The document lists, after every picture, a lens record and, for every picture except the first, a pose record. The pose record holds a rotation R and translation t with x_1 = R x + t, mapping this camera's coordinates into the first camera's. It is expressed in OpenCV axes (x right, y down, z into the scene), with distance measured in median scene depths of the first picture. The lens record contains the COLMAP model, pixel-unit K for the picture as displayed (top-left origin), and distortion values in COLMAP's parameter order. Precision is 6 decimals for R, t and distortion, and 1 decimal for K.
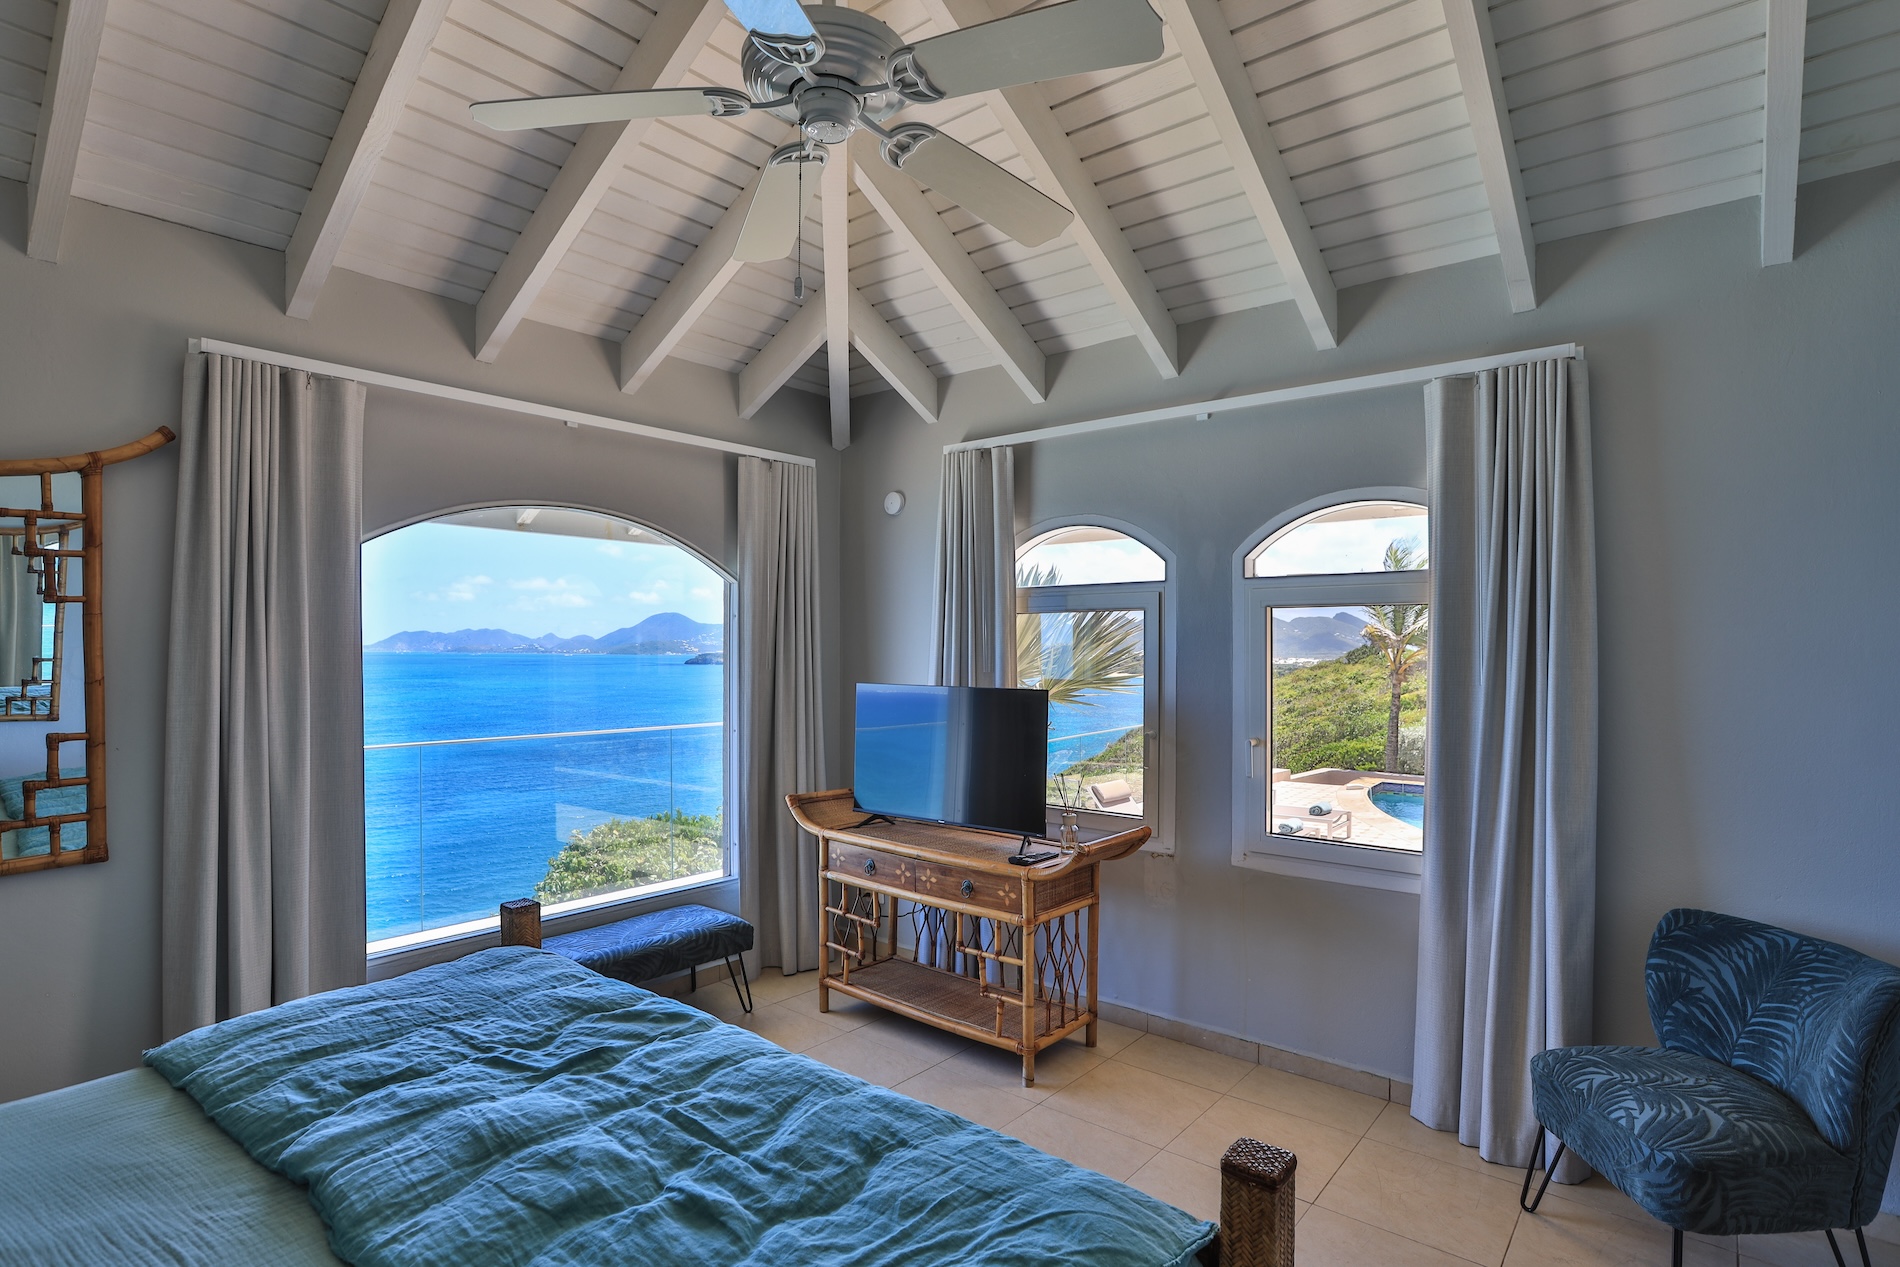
lens RADIAL K [[943.9, 0, 922.5], [0, 943.9, 645.5], [0, 0, 1]] dist [-0.044893, 0.013945]
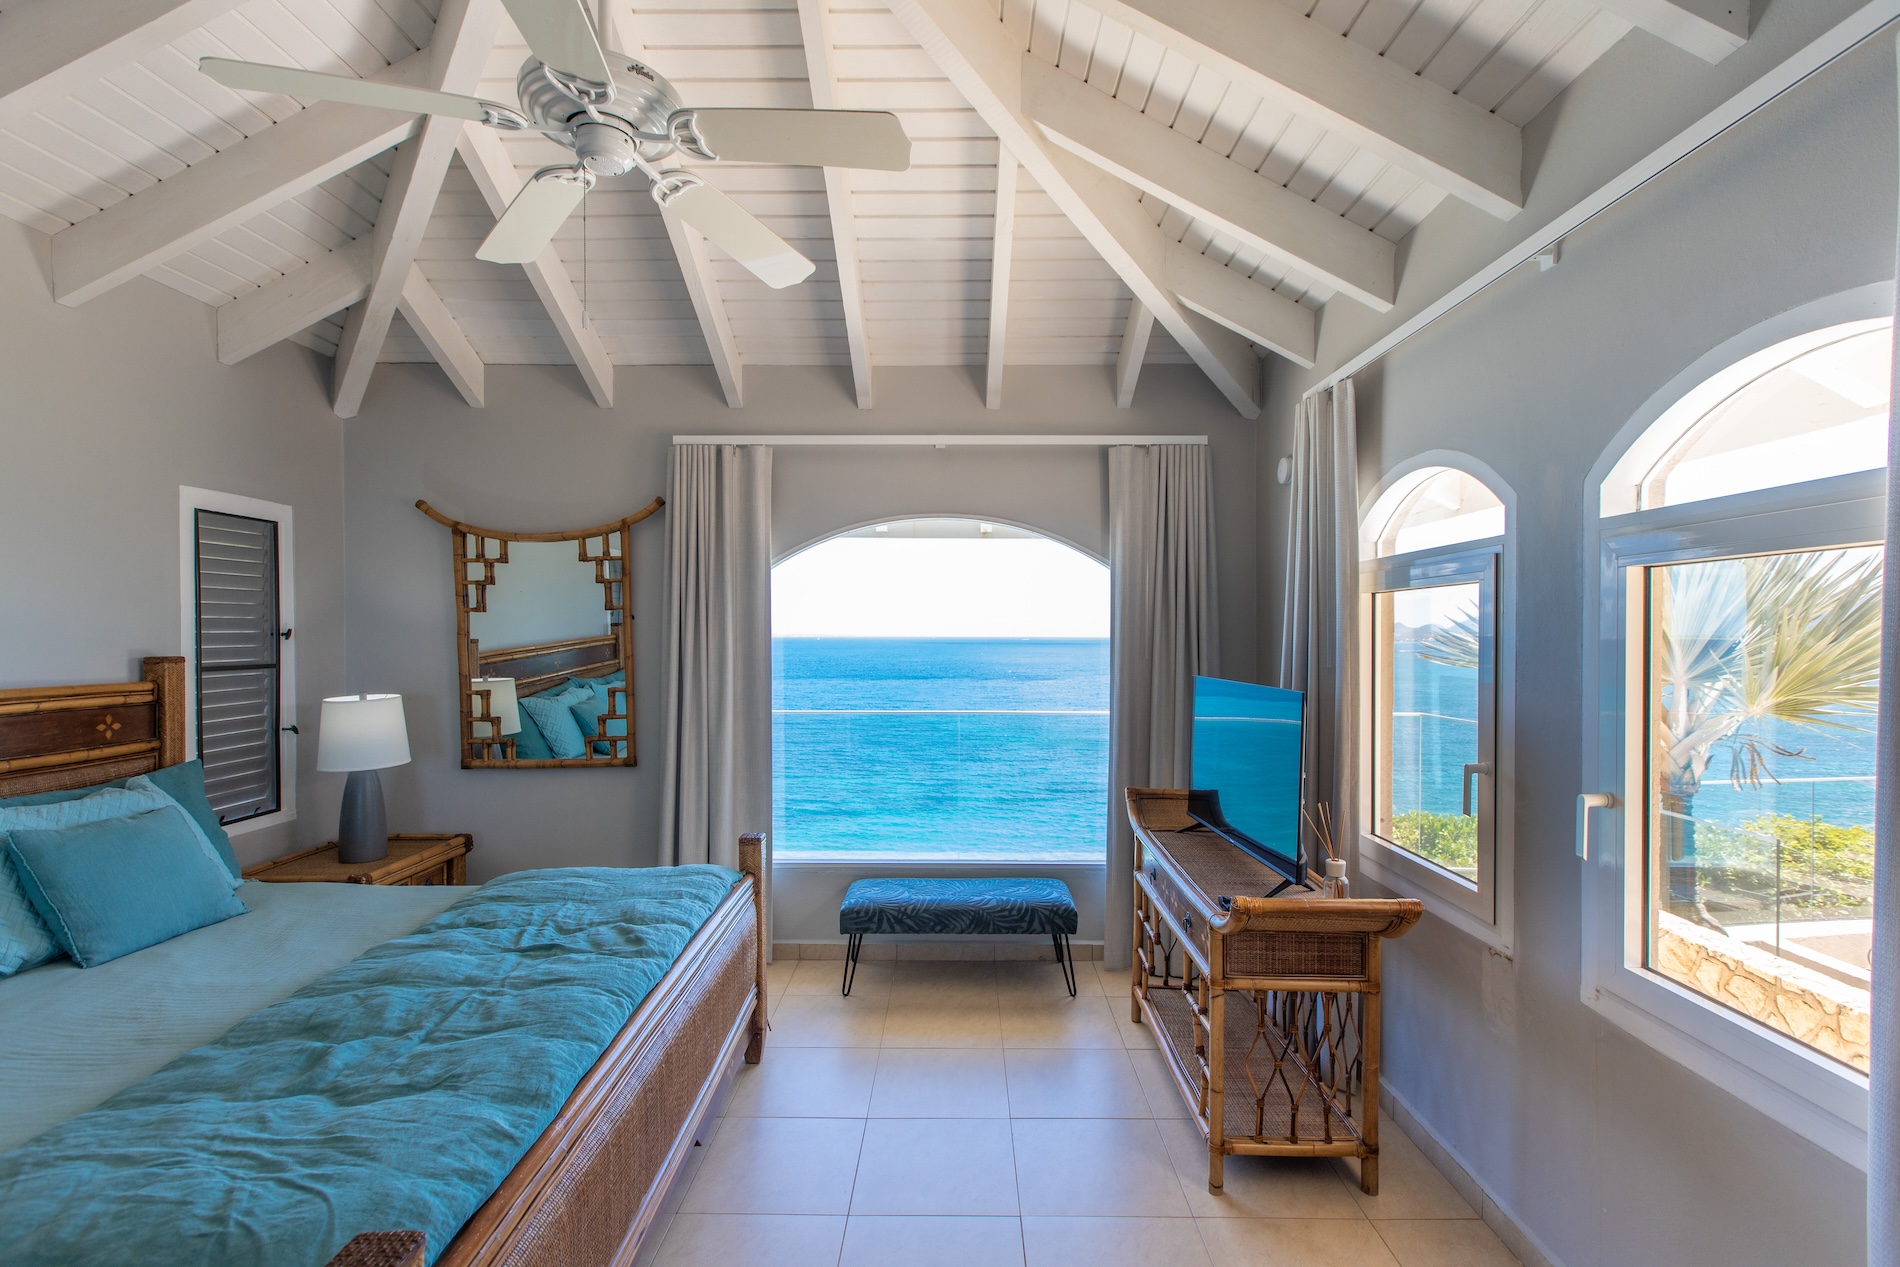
lens RADIAL K [[846.6, 0, 938.5], [0, 846.6, 639.3], [0, 0, 1]] dist [-0.001060, 0.001476]
pose [[0.647252, 0.003011, -0.762270, 0.556016], [0.002125, 0.999981, 0.005754, -0.000208], [0.762273, -0.005344, 0.647234, 0.397072]]
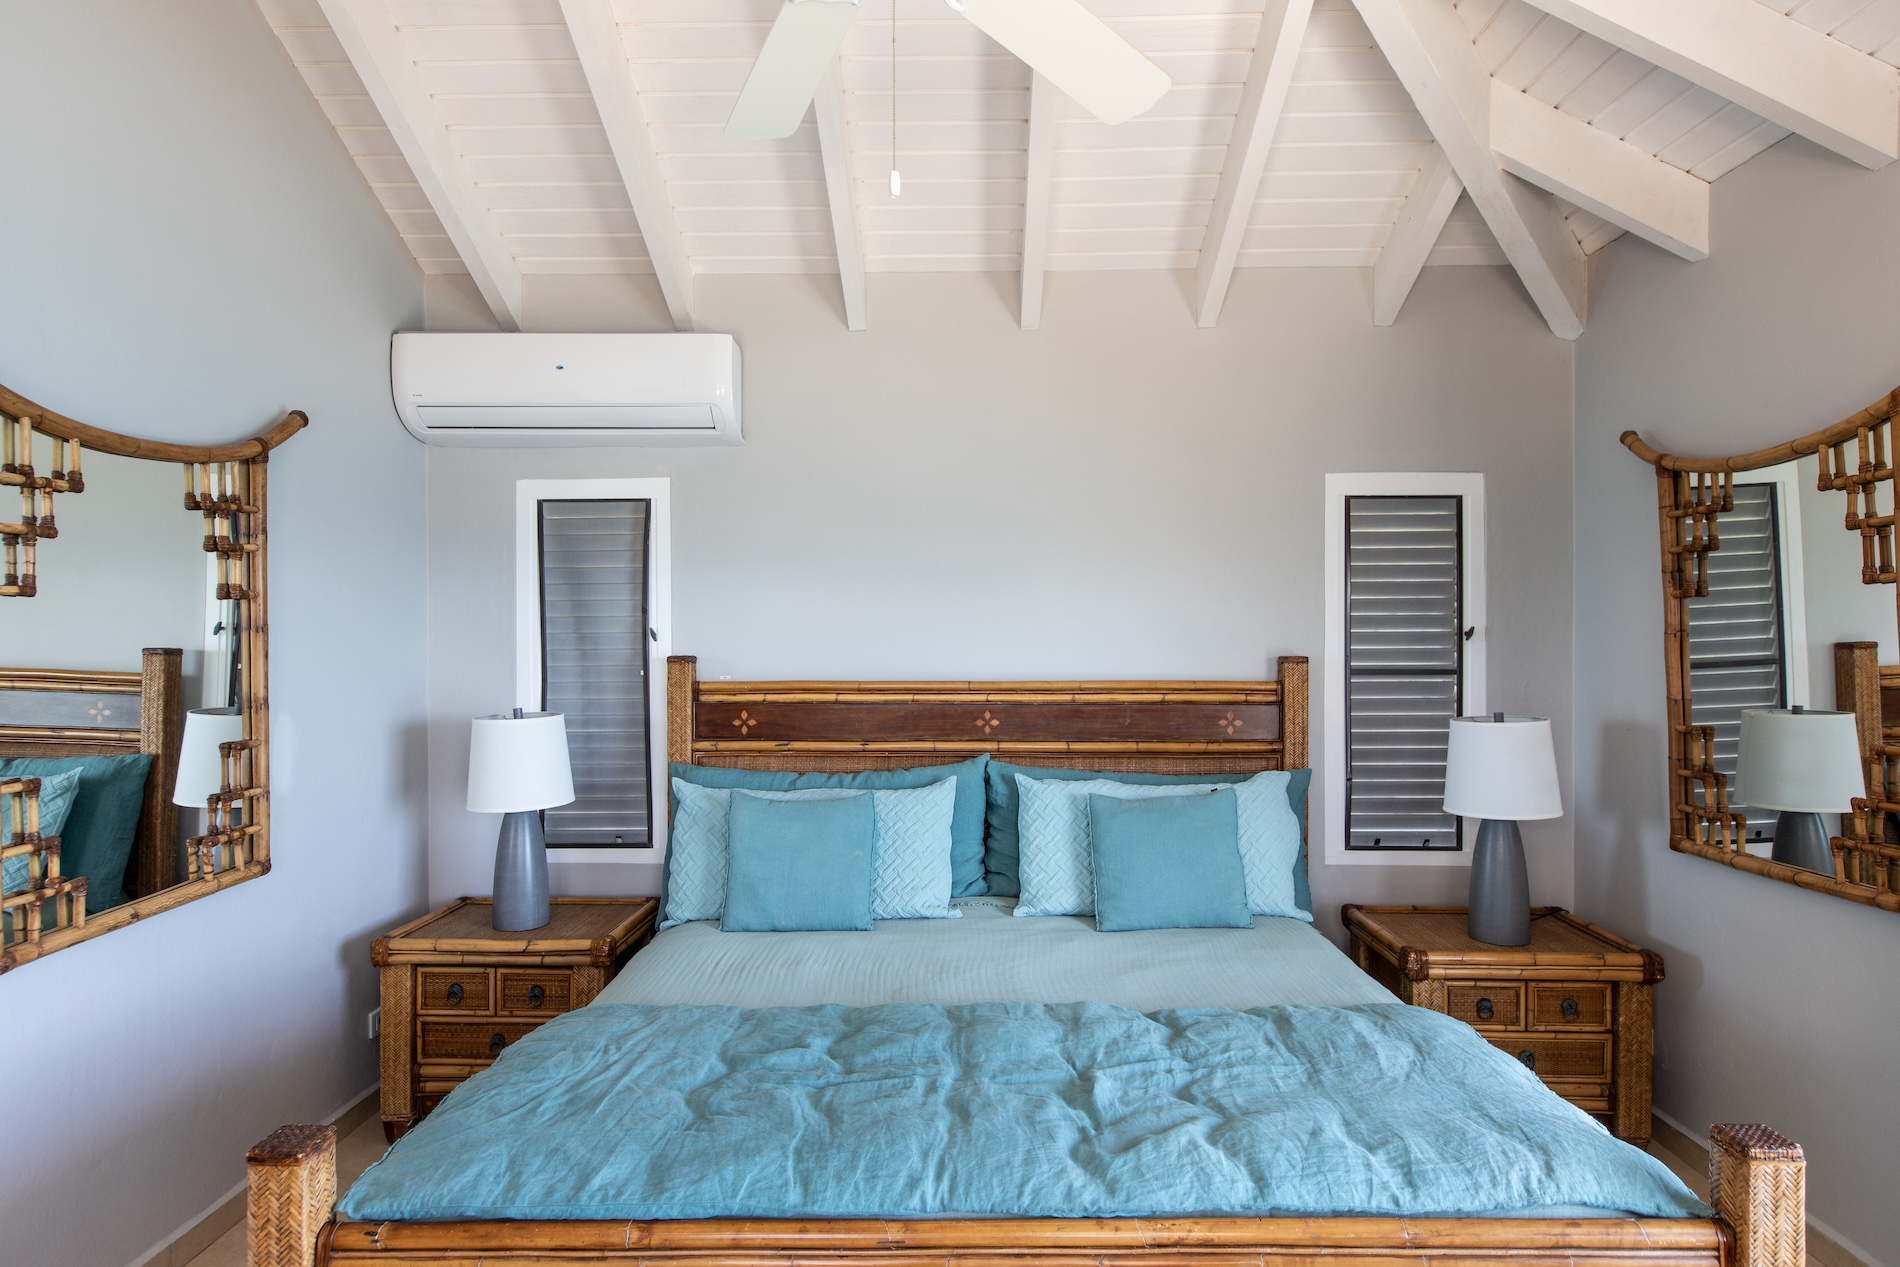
lens RADIAL K [[1048.1, 0, 958.7], [0, 1048.1, 637.9], [0, 0, 1]] dist [0.002954, 0.003721]
pose [[-0.755151, 0.000510, -0.655551, 0.249538], [-0.001412, 0.999996, 0.002404, 0.000844], [0.655550, 0.002741, -0.755147, 1.028896]]
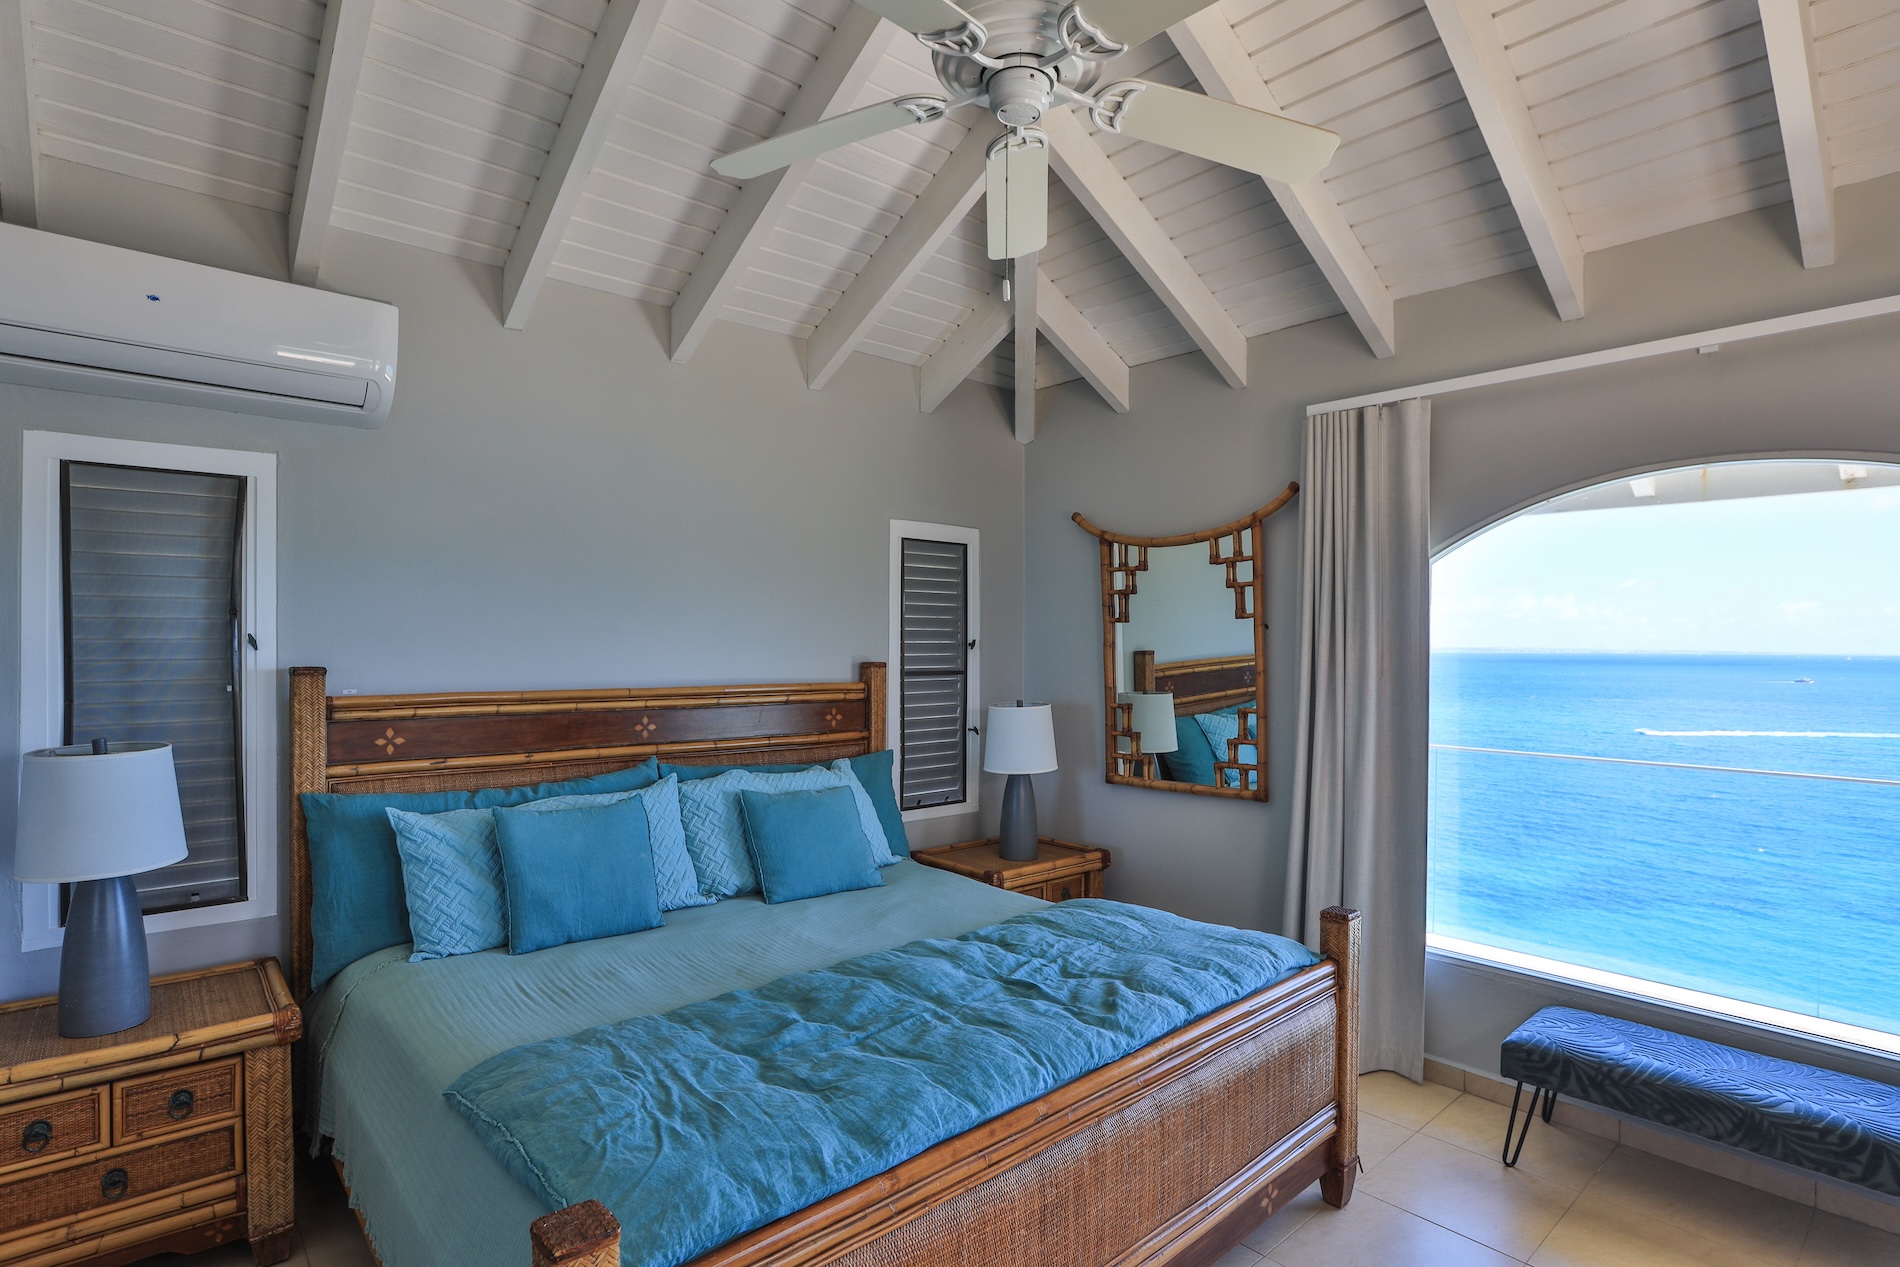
lens RADIAL K [[943.9, 0, 965.0], [0, 943.9, 642.8], [0, 0, 1]] dist [-0.044893, 0.013945]
pose [[-0.115025, -0.004705, -0.993351, 0.526033], [-0.005832, 0.999975, -0.004061, 0.001155], [0.993345, 0.005326, -0.115049, 0.645017]]
